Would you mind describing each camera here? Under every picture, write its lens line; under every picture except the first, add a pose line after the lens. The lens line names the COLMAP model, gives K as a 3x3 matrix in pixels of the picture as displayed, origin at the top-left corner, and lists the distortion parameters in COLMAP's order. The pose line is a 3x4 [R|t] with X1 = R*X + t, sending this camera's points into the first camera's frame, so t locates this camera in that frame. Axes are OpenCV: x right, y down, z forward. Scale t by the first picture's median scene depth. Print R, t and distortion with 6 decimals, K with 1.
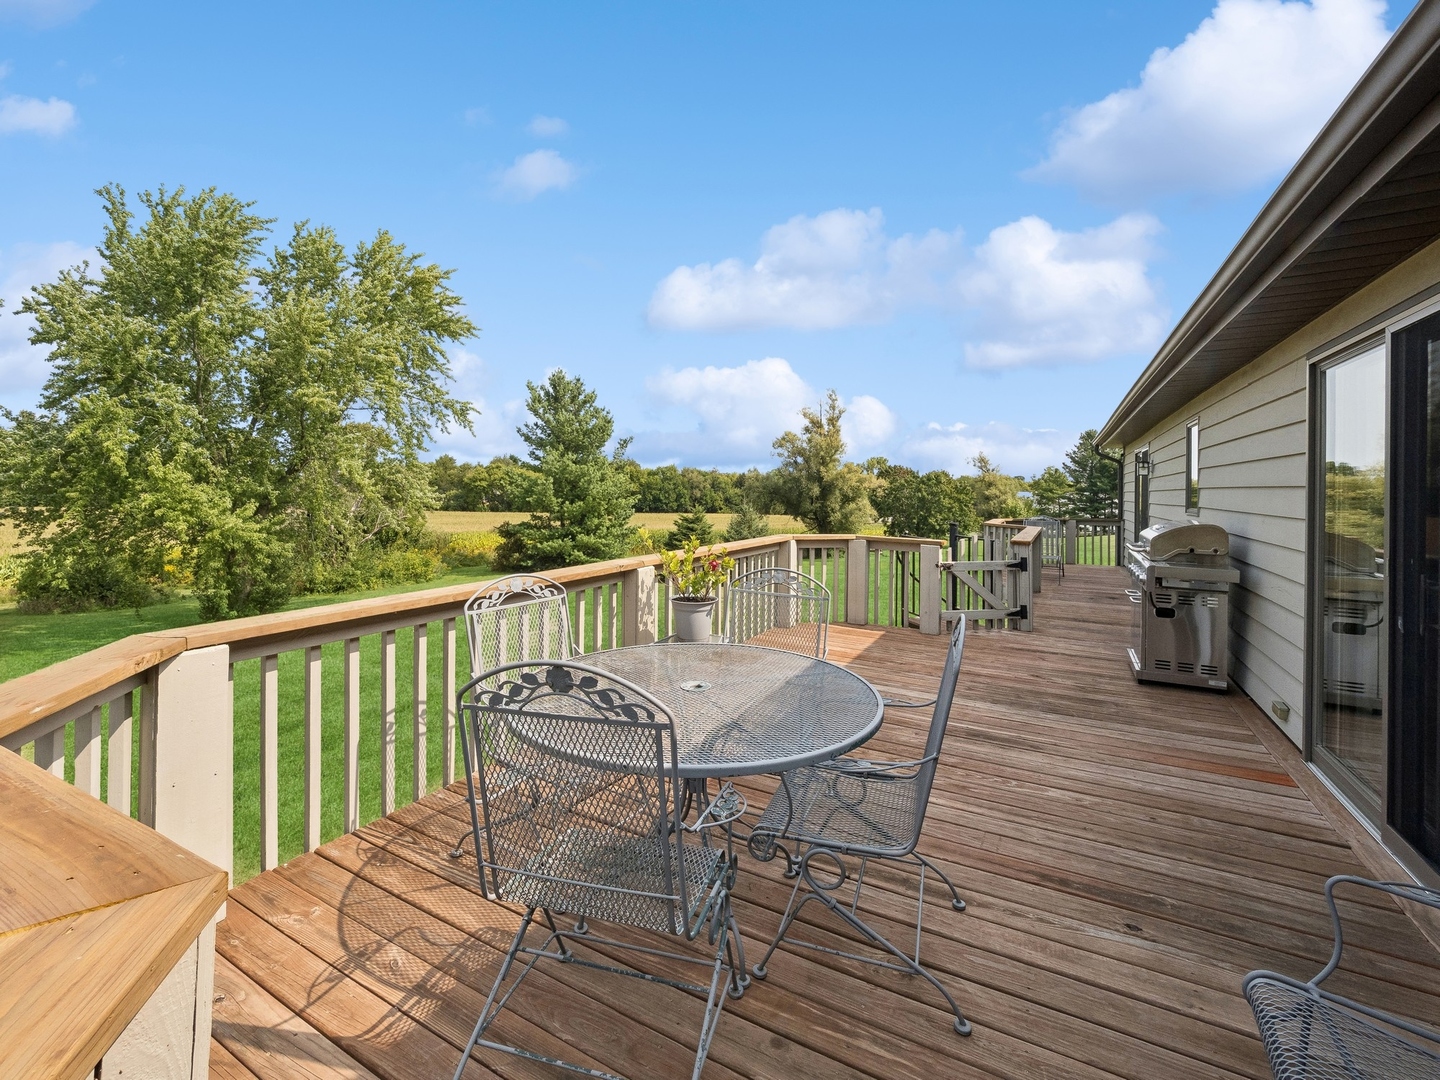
lens RADIAL K [[612.3, 0, 724.1], [0, 612.3, 493.8], [0, 0, 1]] dist [-0.000247, -0.000328]
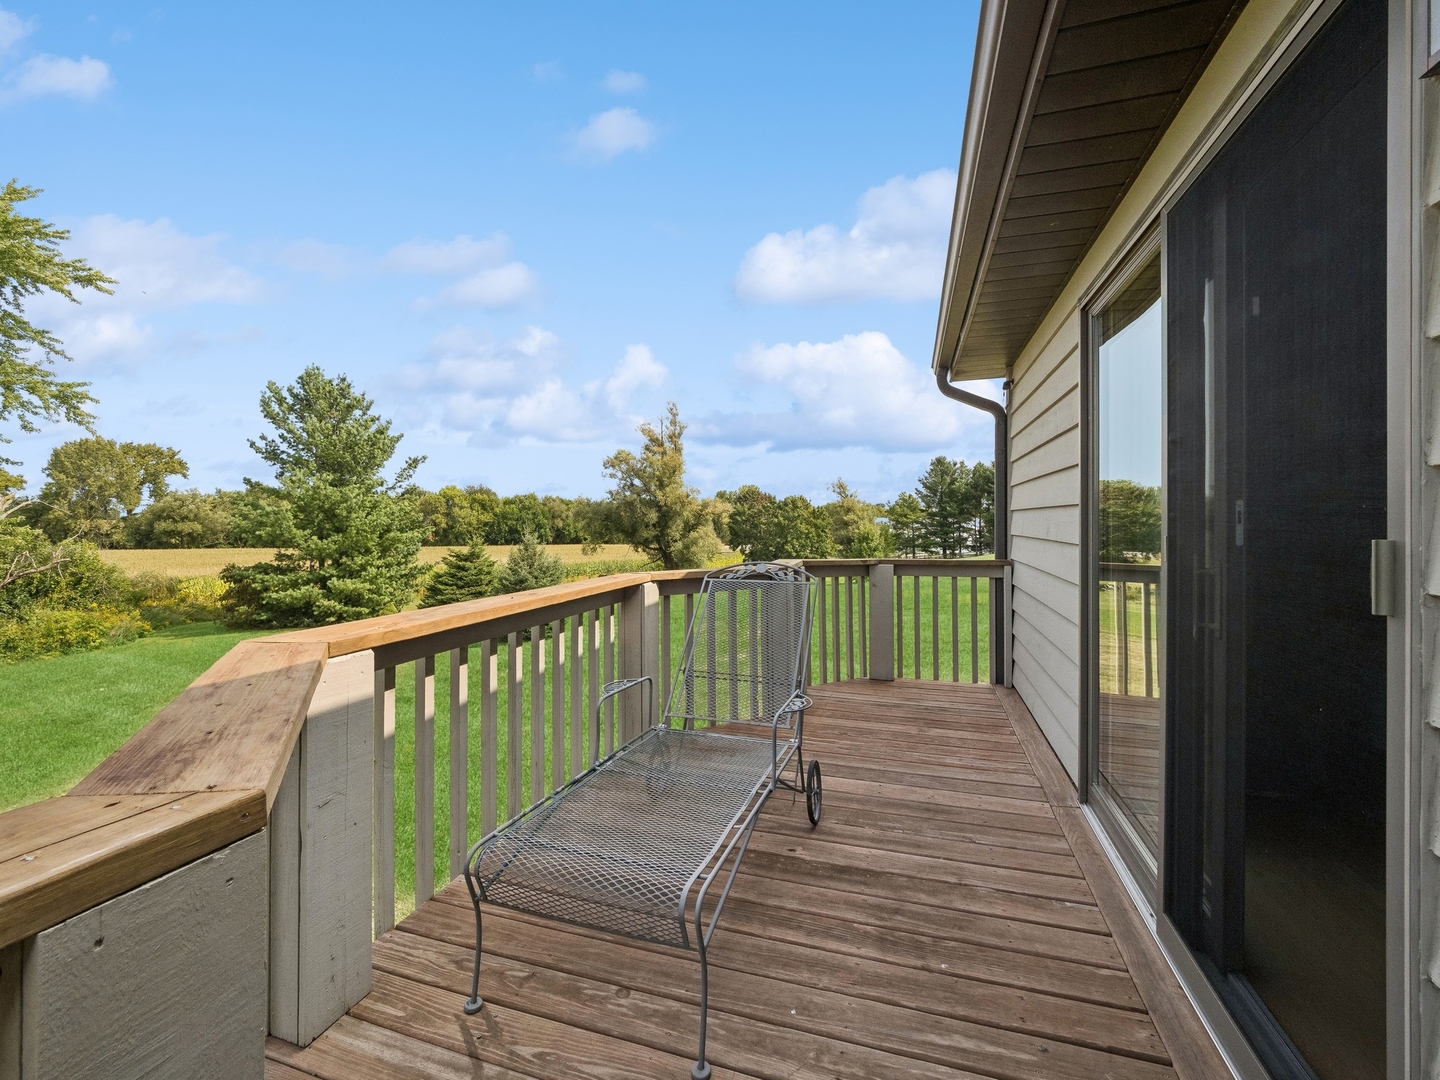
lens RADIAL K [[619.9, 0, 720.0], [0, 619.9, 540.0], [0, 0, 1]] dist [-0.002142, -0.000221]
pose [[0.980553, -0.018779, 0.195353, 0.069393], [0.013351, 0.999488, 0.029068, 0.002660], [-0.195799, -0.025895, 0.980302, 0.113823]]
